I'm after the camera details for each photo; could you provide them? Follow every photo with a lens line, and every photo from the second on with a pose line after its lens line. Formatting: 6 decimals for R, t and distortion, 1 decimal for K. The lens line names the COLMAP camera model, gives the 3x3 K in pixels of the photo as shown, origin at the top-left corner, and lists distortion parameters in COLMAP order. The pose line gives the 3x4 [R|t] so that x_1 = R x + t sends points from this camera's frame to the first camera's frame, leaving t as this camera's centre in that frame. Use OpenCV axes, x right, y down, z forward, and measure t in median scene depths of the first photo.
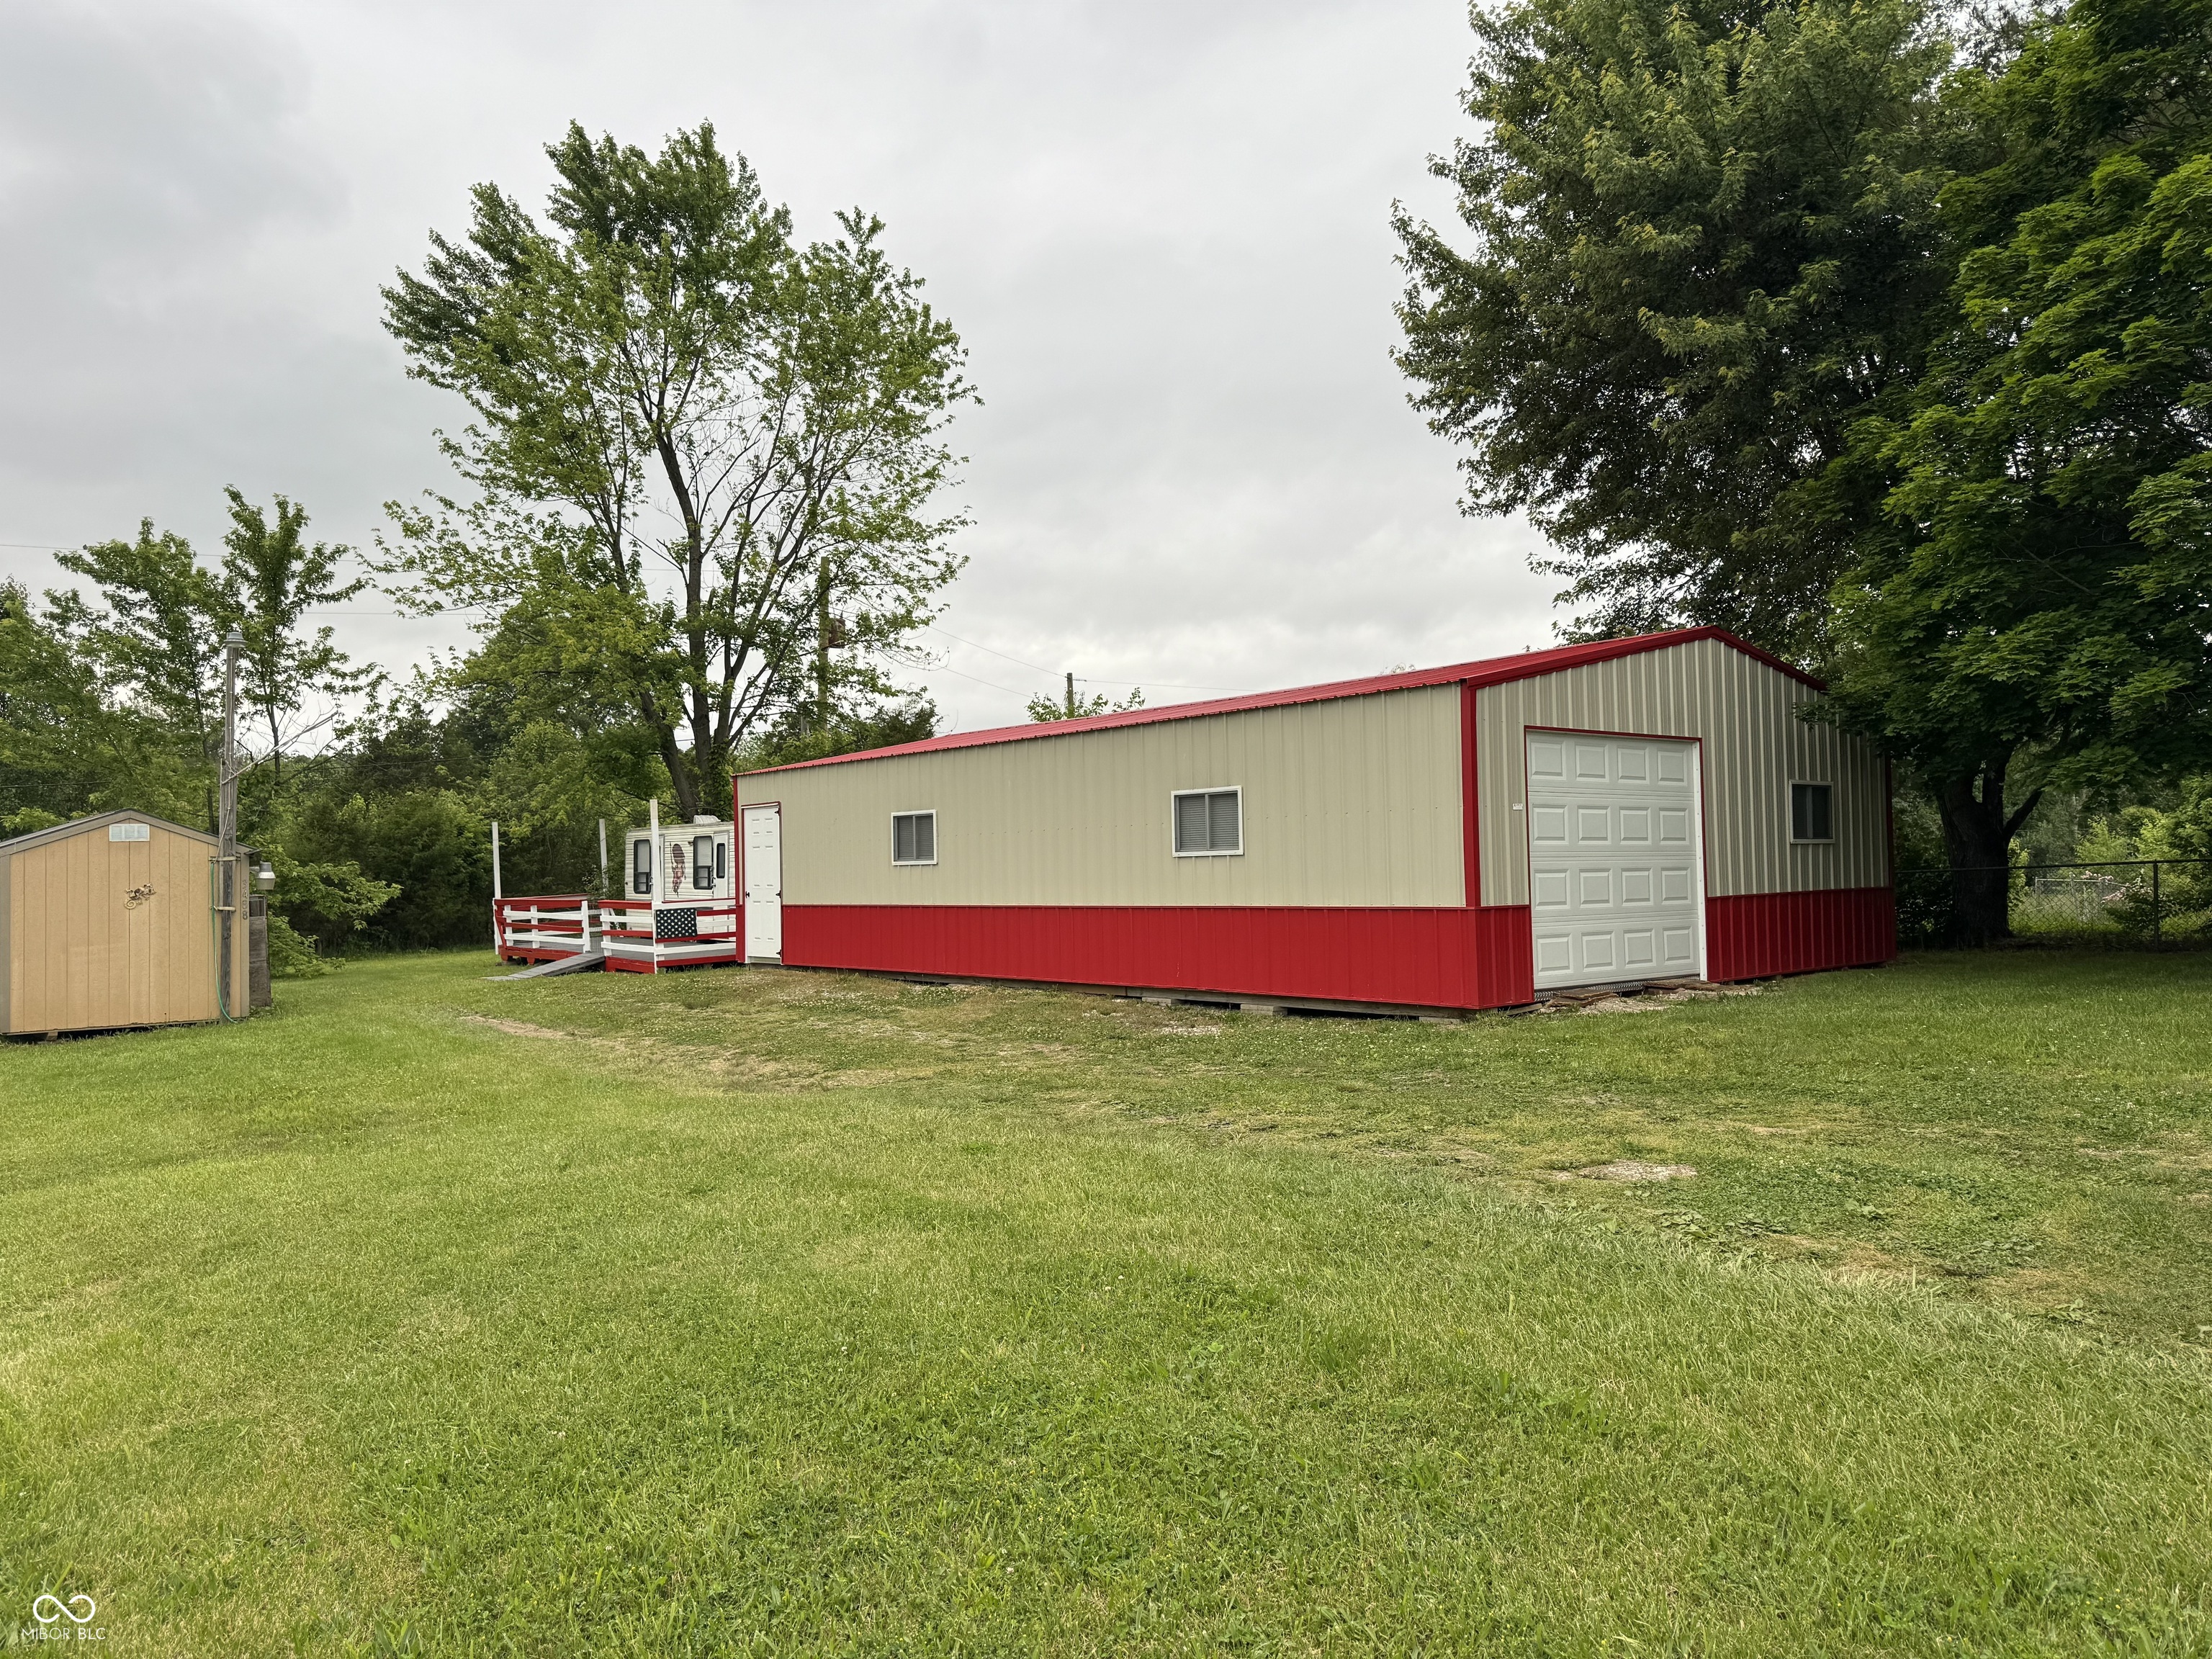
lens RADIAL K [[1526.0, 0, 1106.0], [0, 1526.0, 829.5], [0, 0, 1]] dist [0.049466, 0.000111]
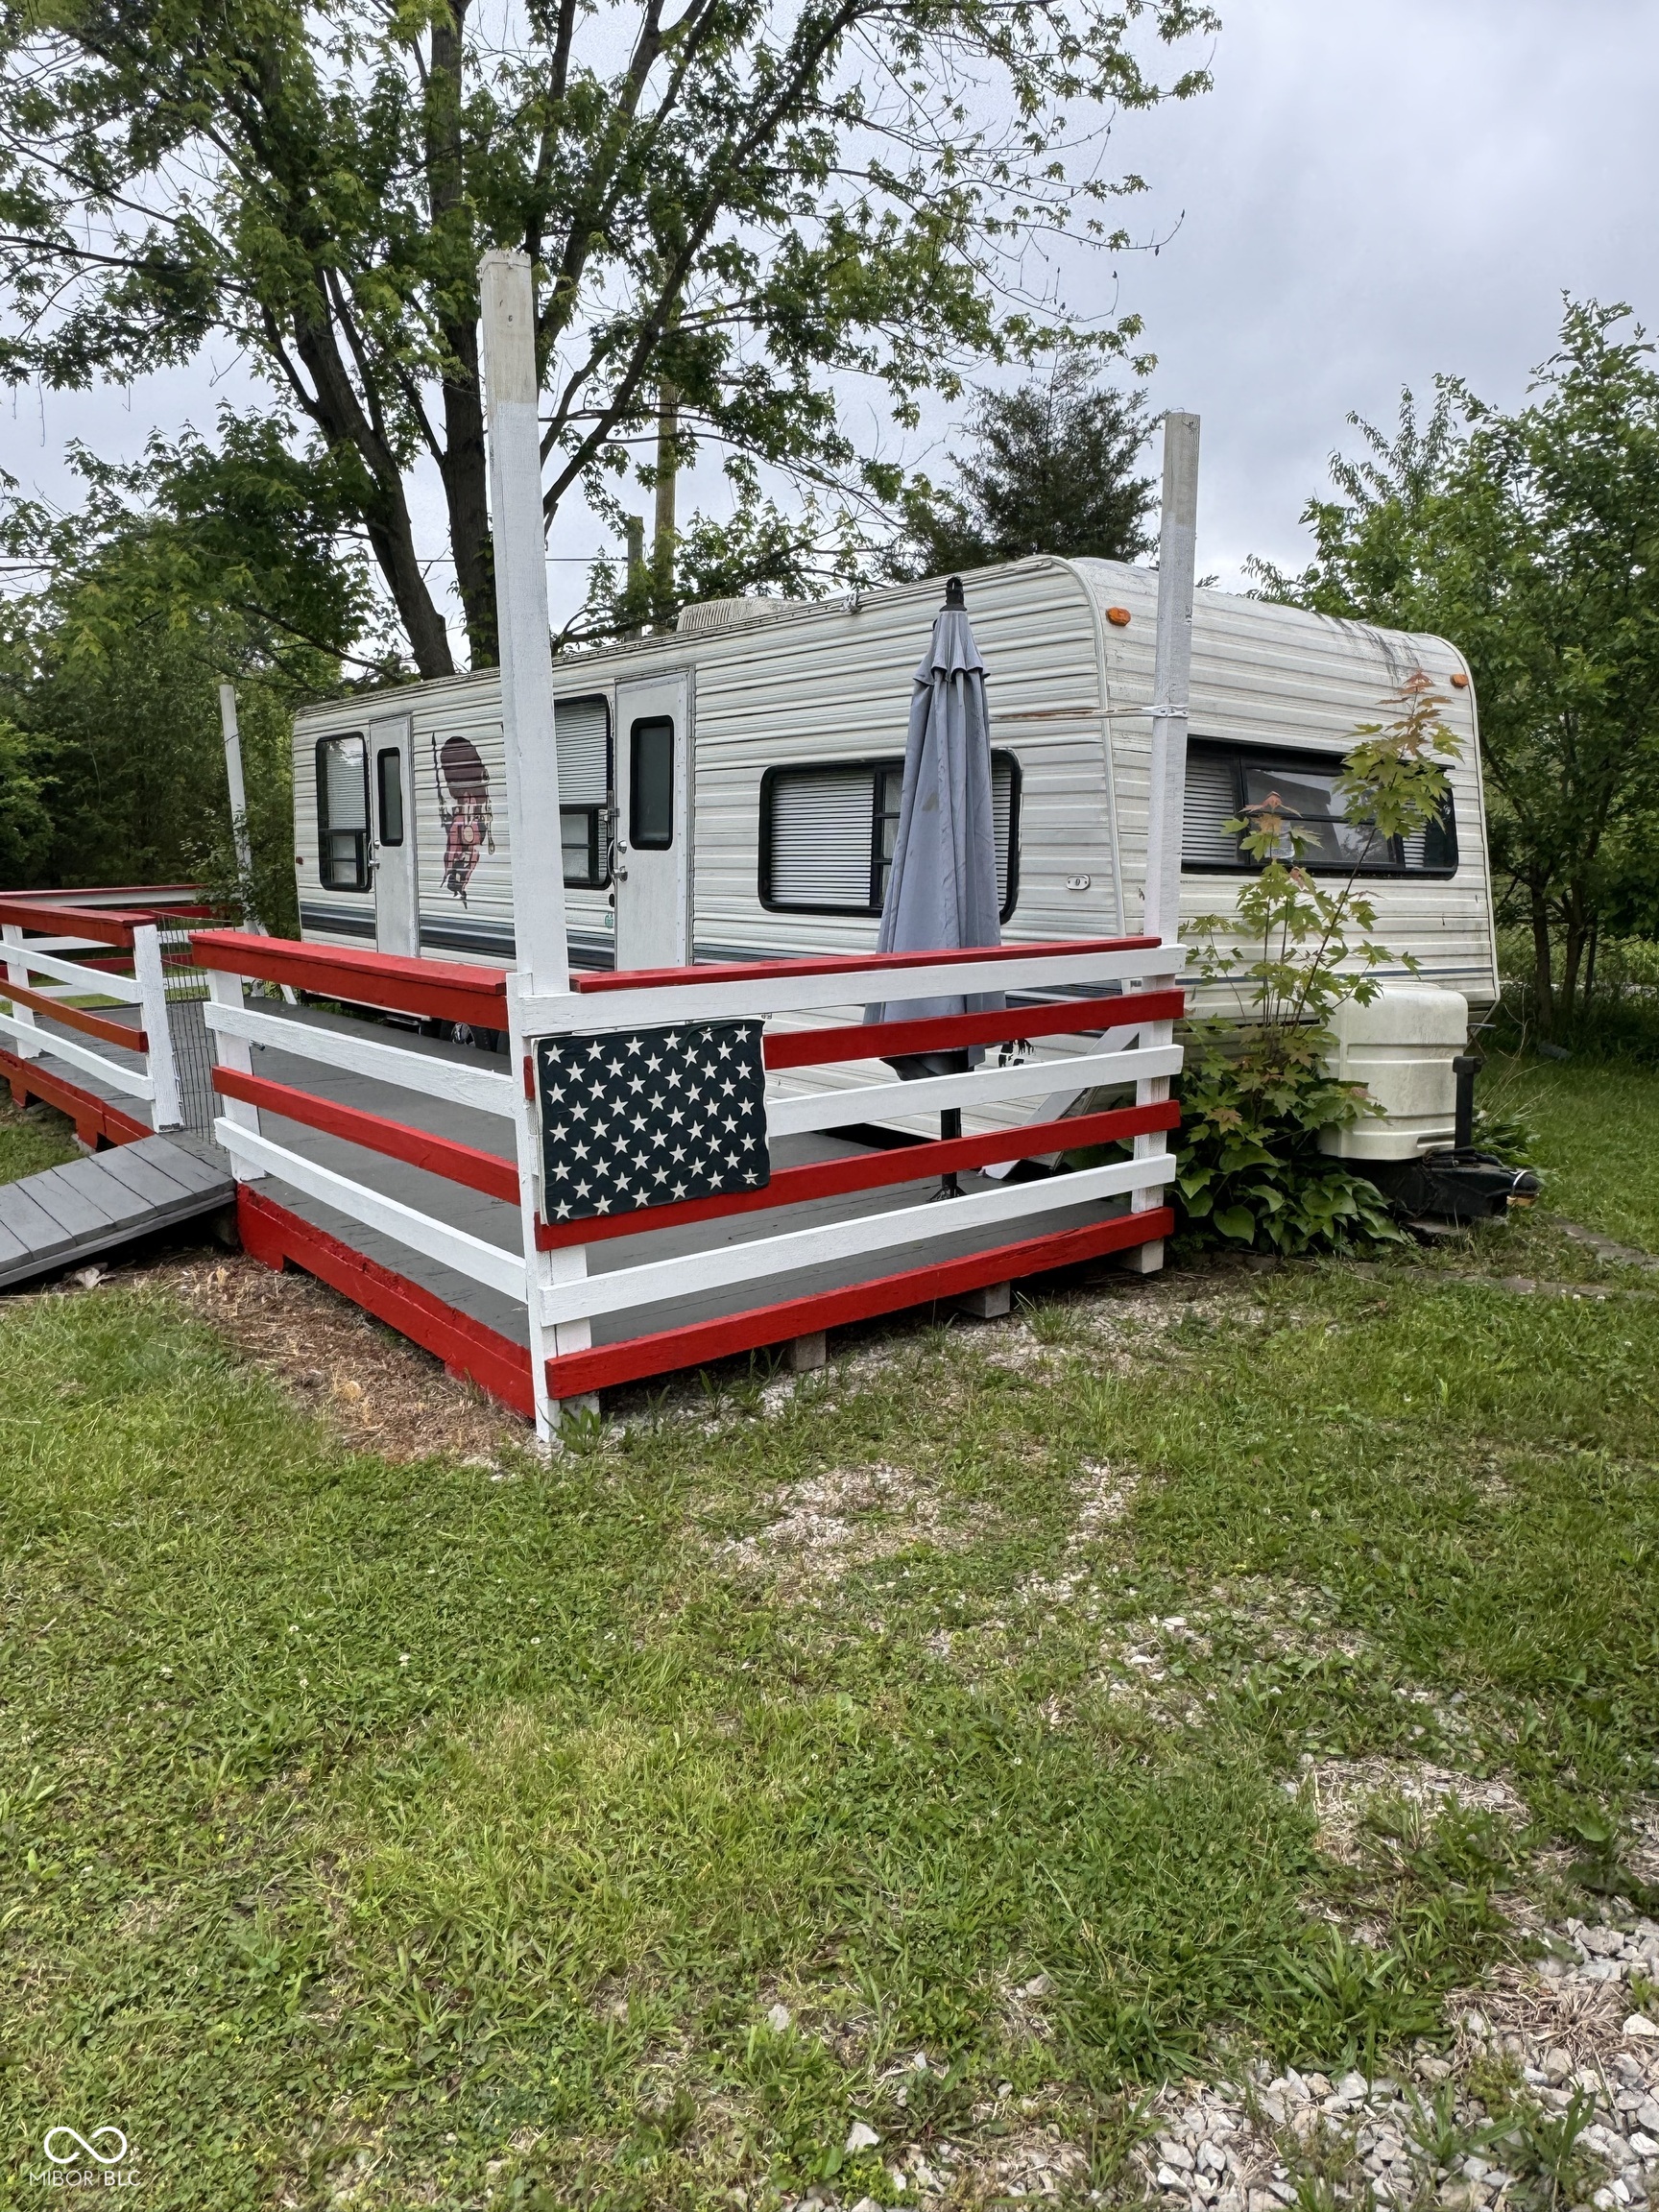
lens RADIAL K [[1416.0, 0, 829.5], [0, 1416.0, 1106.0], [0, 0, 1]] dist [-0.023188, 0.000812]
pose [[0.997795, 0.012873, 0.065117, -0.220373], [-0.025502, 0.980068, 0.197018, 0.024435], [-0.061283, -0.198244, 0.978235, 0.691694]]
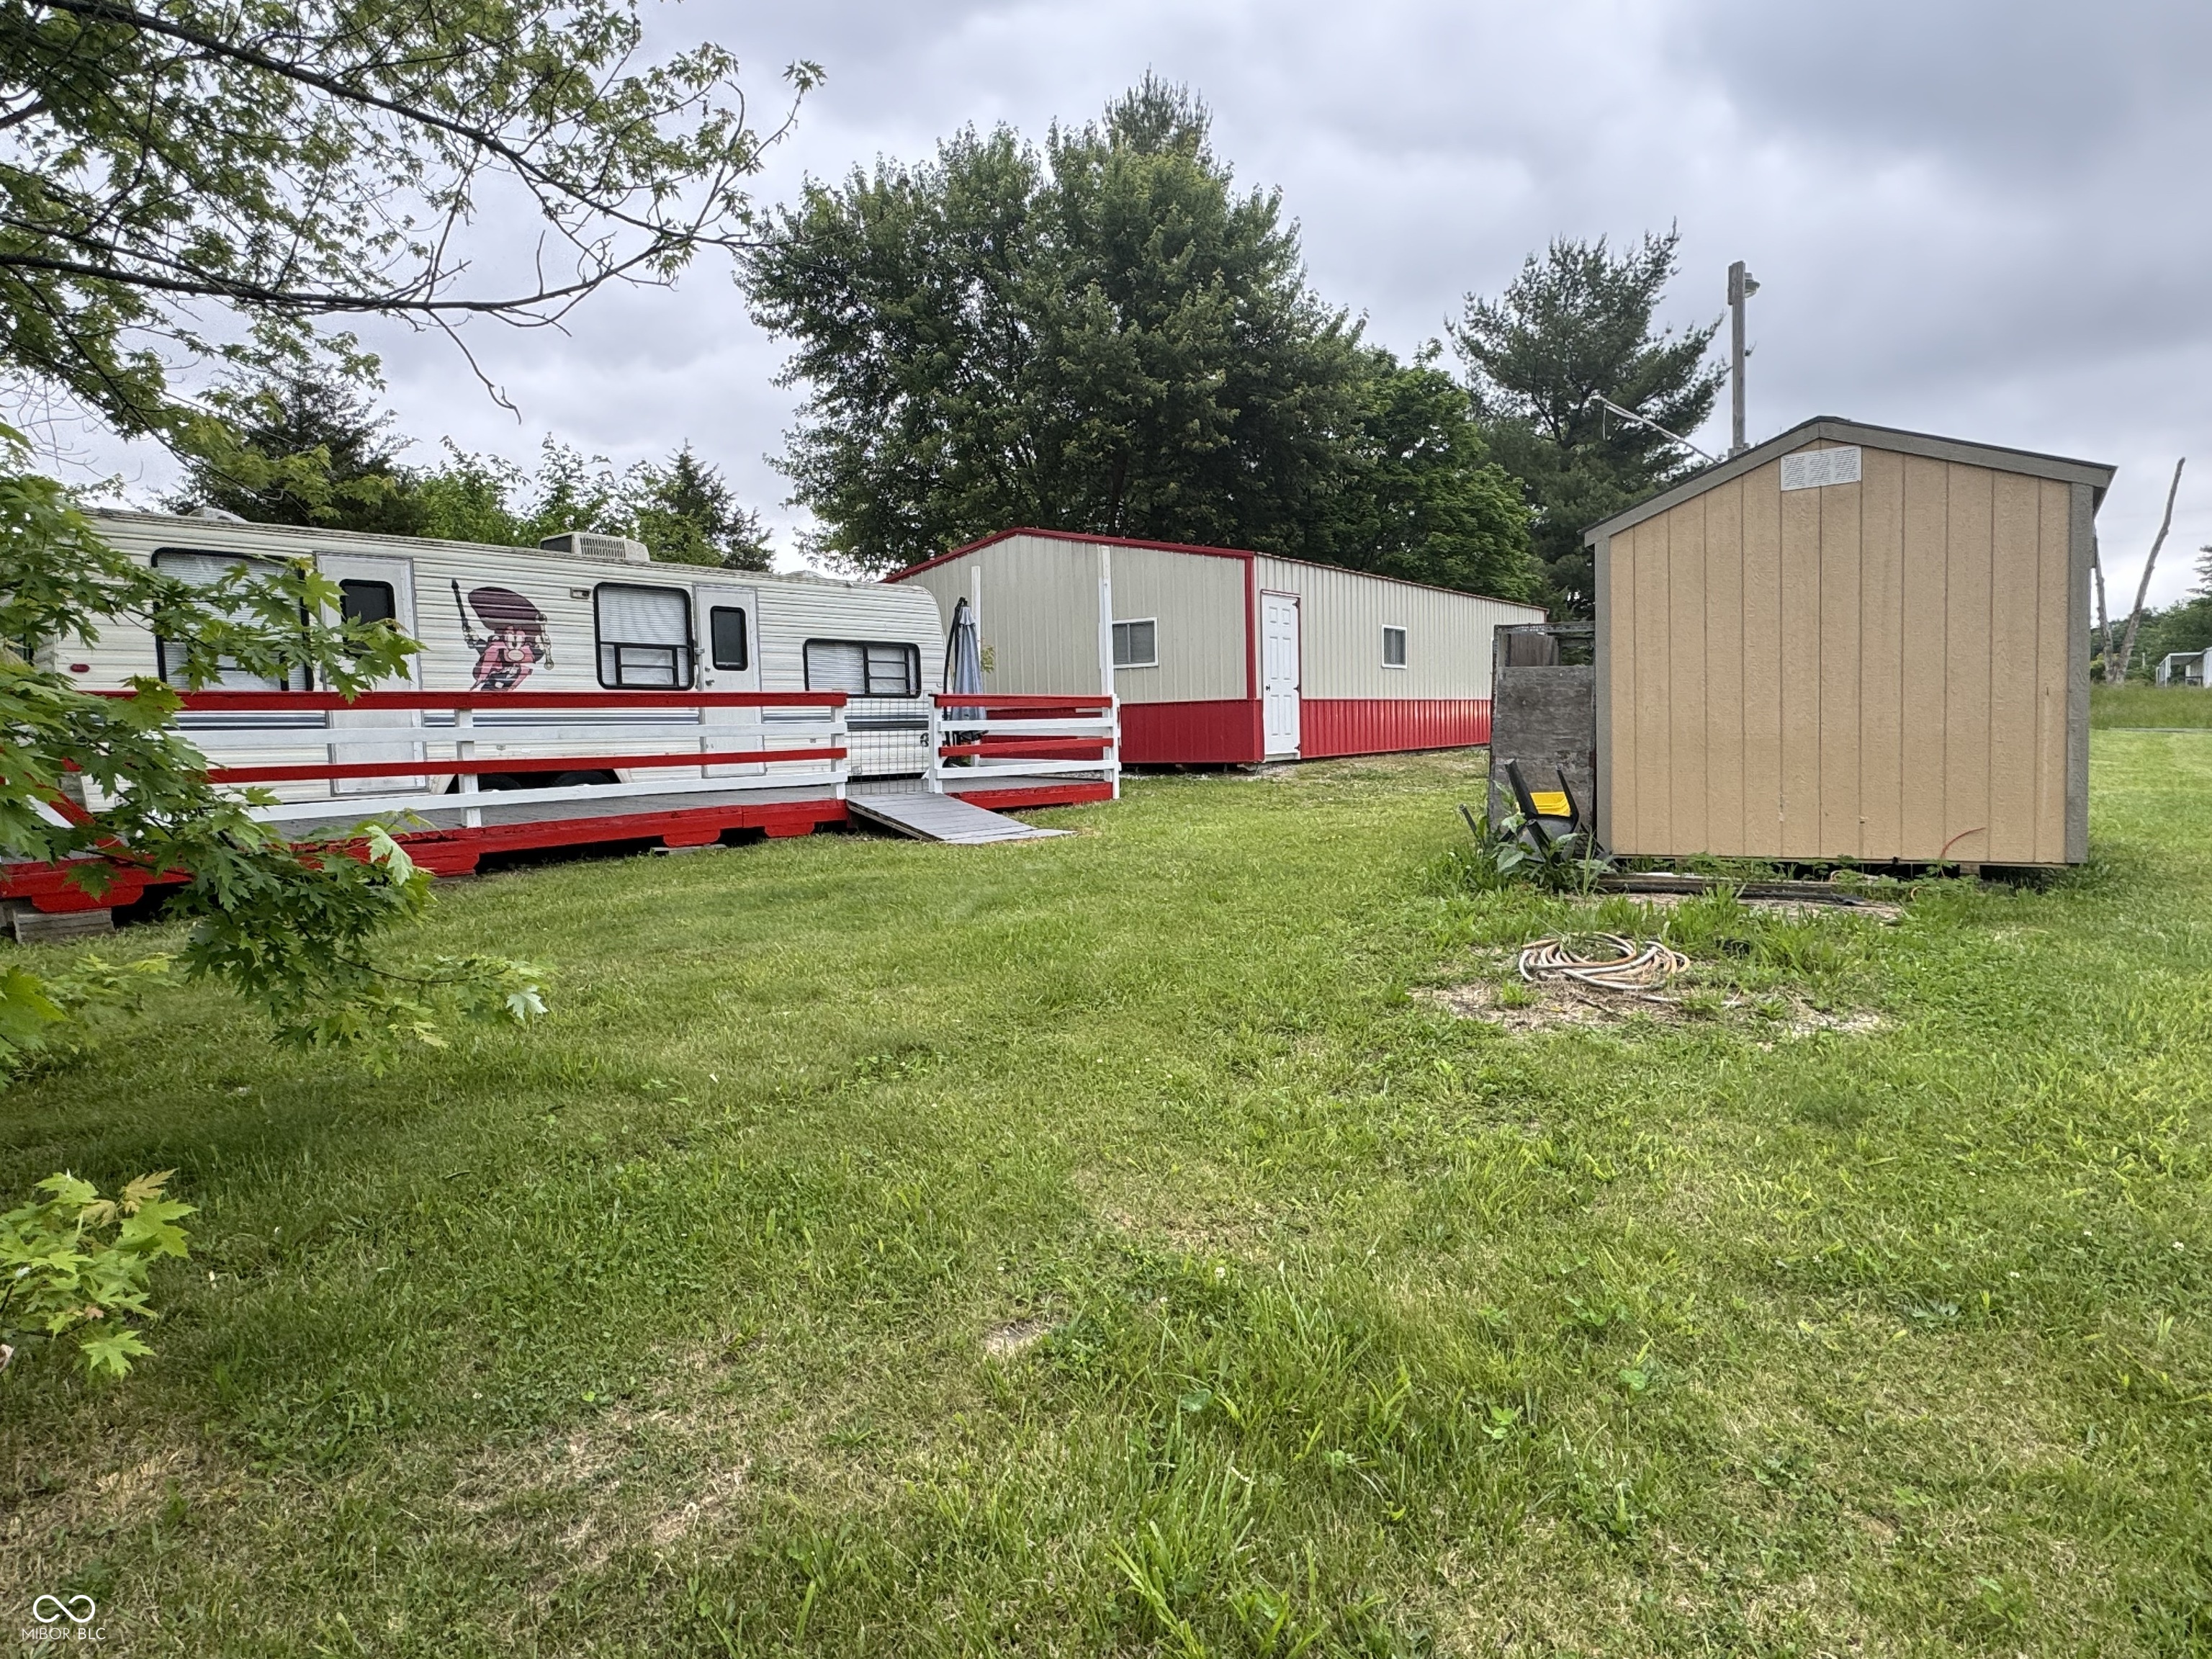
lens RADIAL K [[1287.6, 0, 1106.0], [0, 1287.6, 829.5], [0, 0, 1]] dist [-0.001199, -0.000817]
pose [[-0.221065, -0.048385, 0.974058, -0.702967], [0.006697, 0.998670, 0.051128, 0.063156], [-0.975236, 0.017826, -0.220447, 0.909559]]
